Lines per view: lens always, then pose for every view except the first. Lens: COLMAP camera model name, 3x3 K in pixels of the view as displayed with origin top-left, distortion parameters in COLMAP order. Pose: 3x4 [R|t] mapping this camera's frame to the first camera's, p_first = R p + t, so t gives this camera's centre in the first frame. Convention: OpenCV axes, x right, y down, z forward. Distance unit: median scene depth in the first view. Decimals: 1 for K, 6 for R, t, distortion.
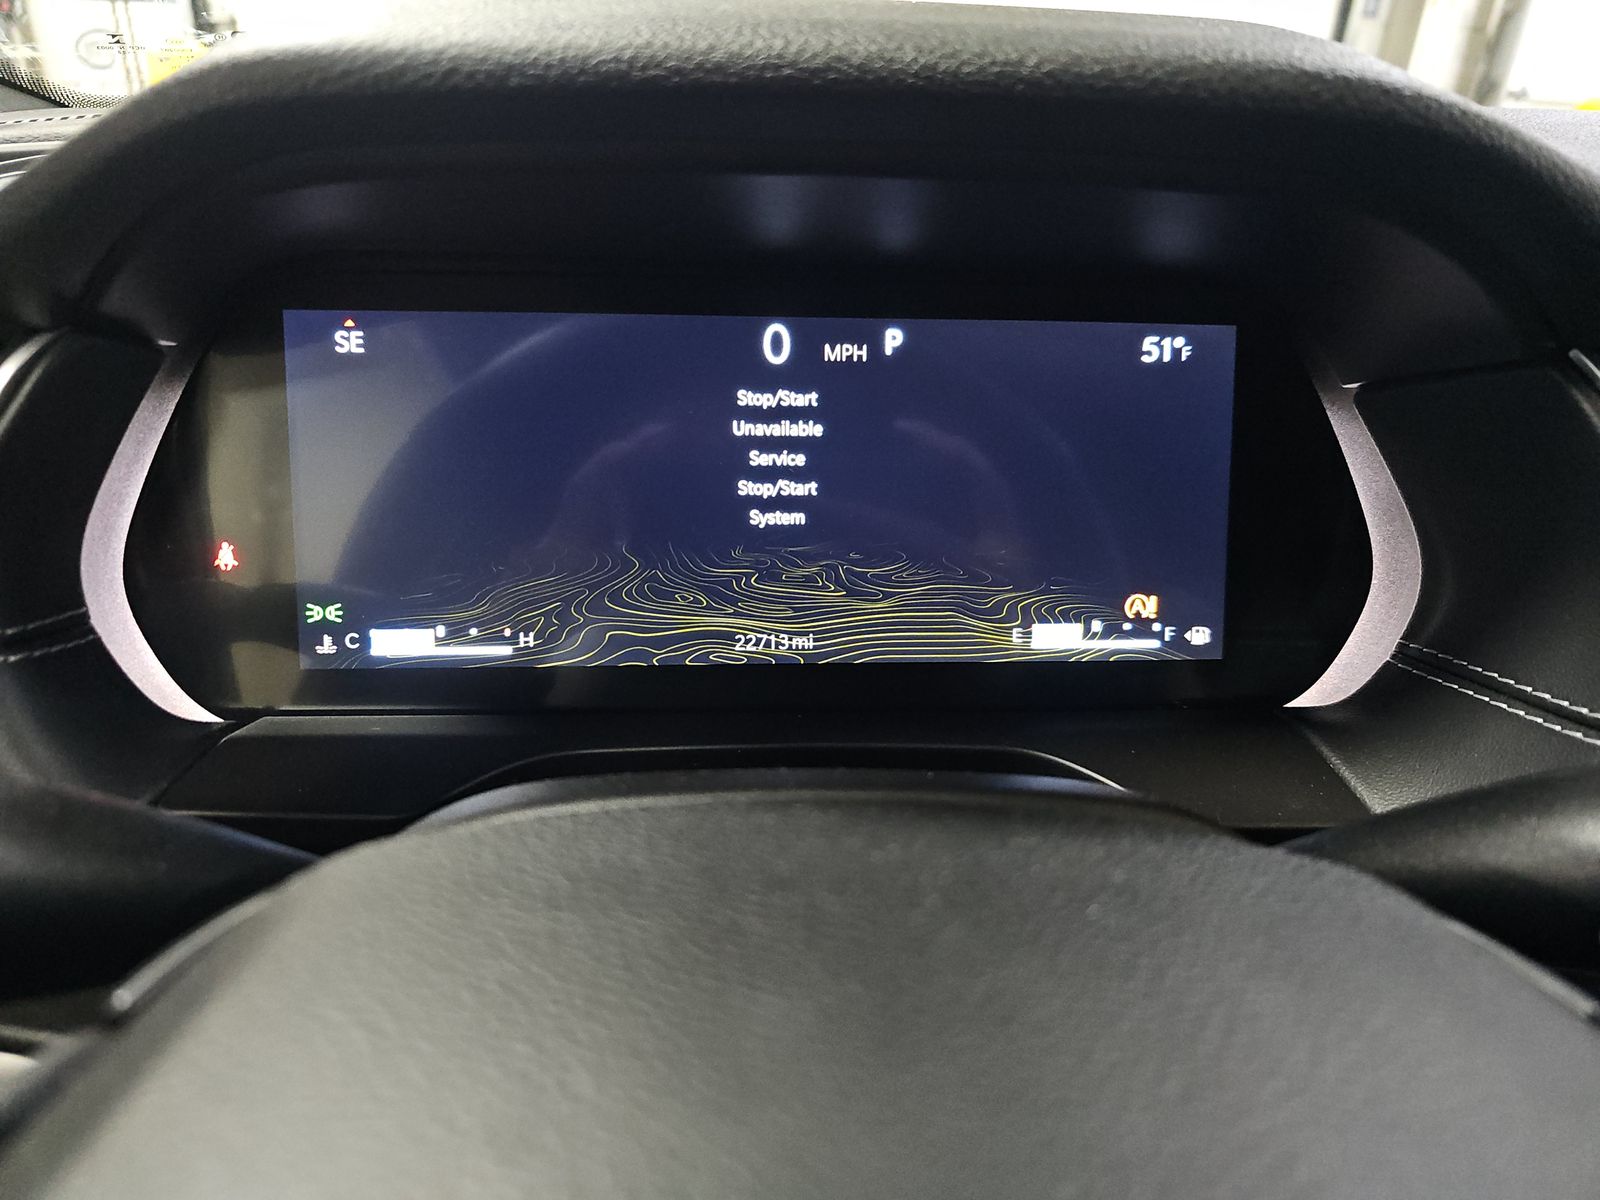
lens RADIAL K [[1104.2, 0, 795.4], [0, 1104.2, 595.4], [0, 0, 1]] dist [0.048851, -0.001965]
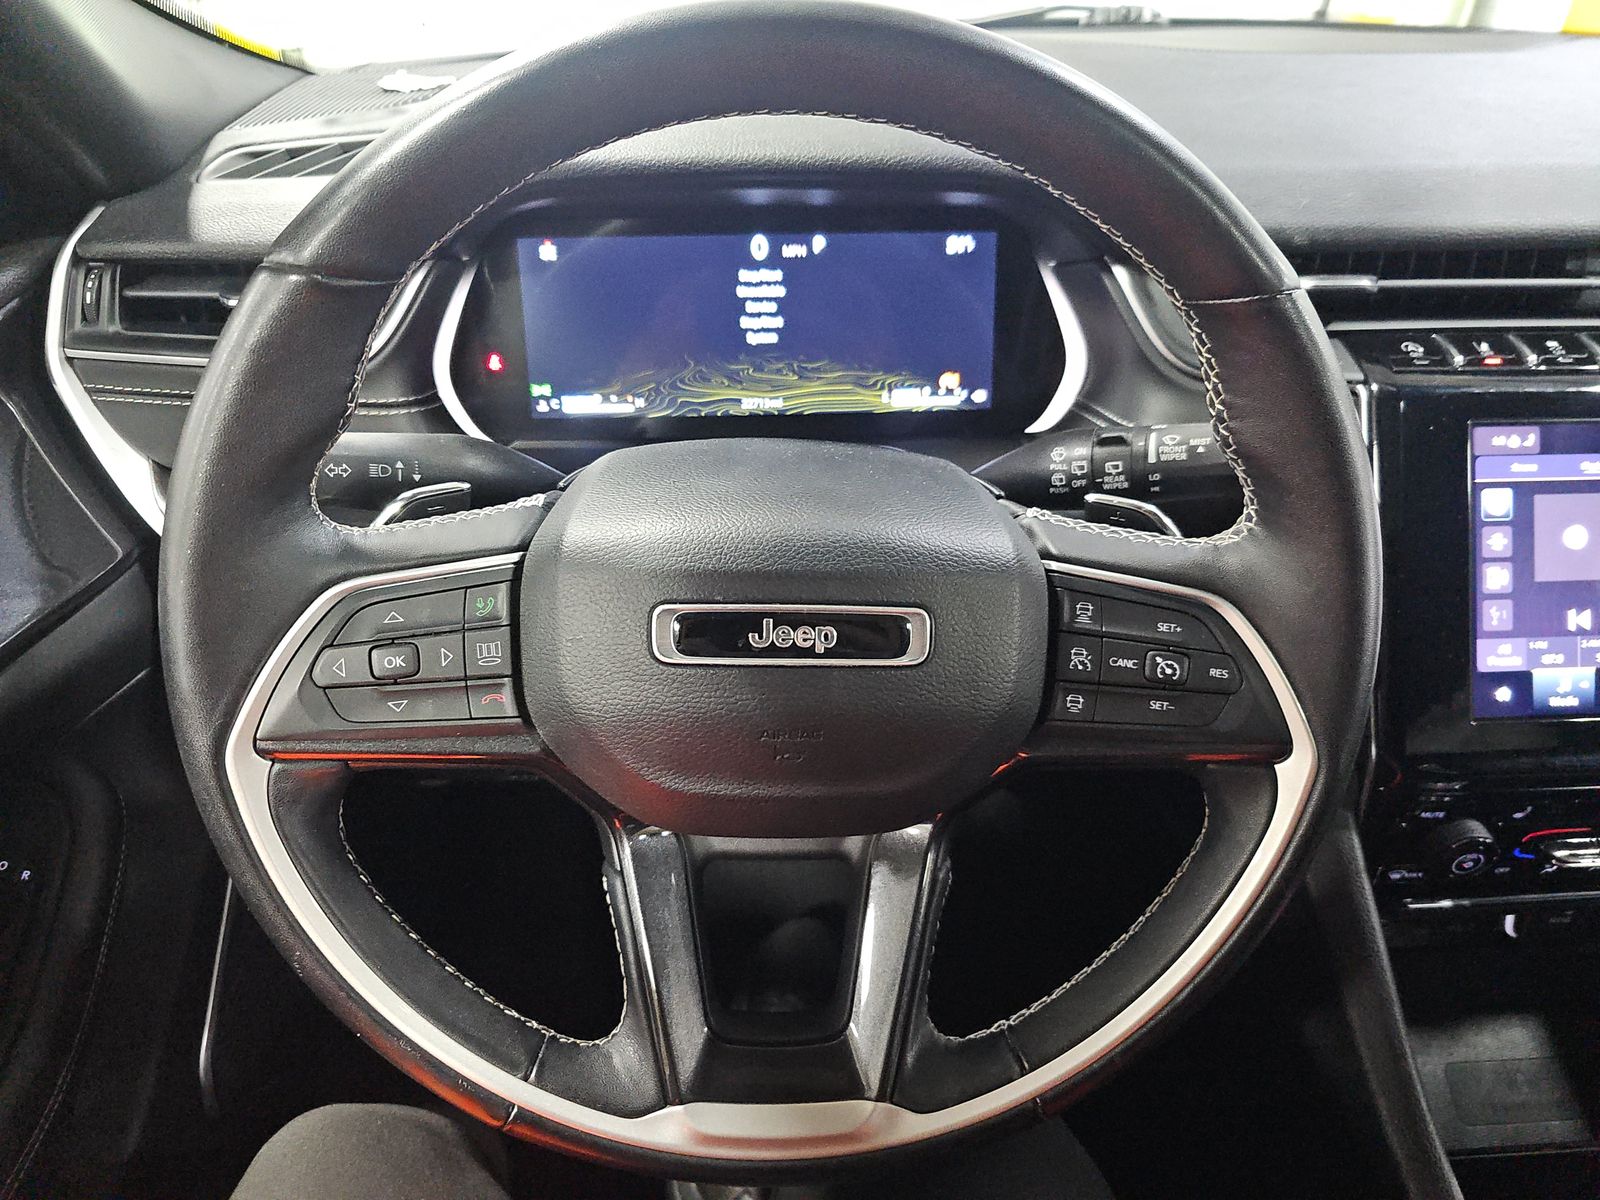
lens RADIAL K [[1104.2, 0, 796.9], [0, 1104.2, 594.8], [0, 0, 1]] dist [0.048851, -0.001965]
pose [[0.999585, -0.010233, -0.026923, 0.094152], [0.015158, 0.981741, 0.189616, 0.005115], [0.024491, -0.189945, 0.981489, -1.015968]]
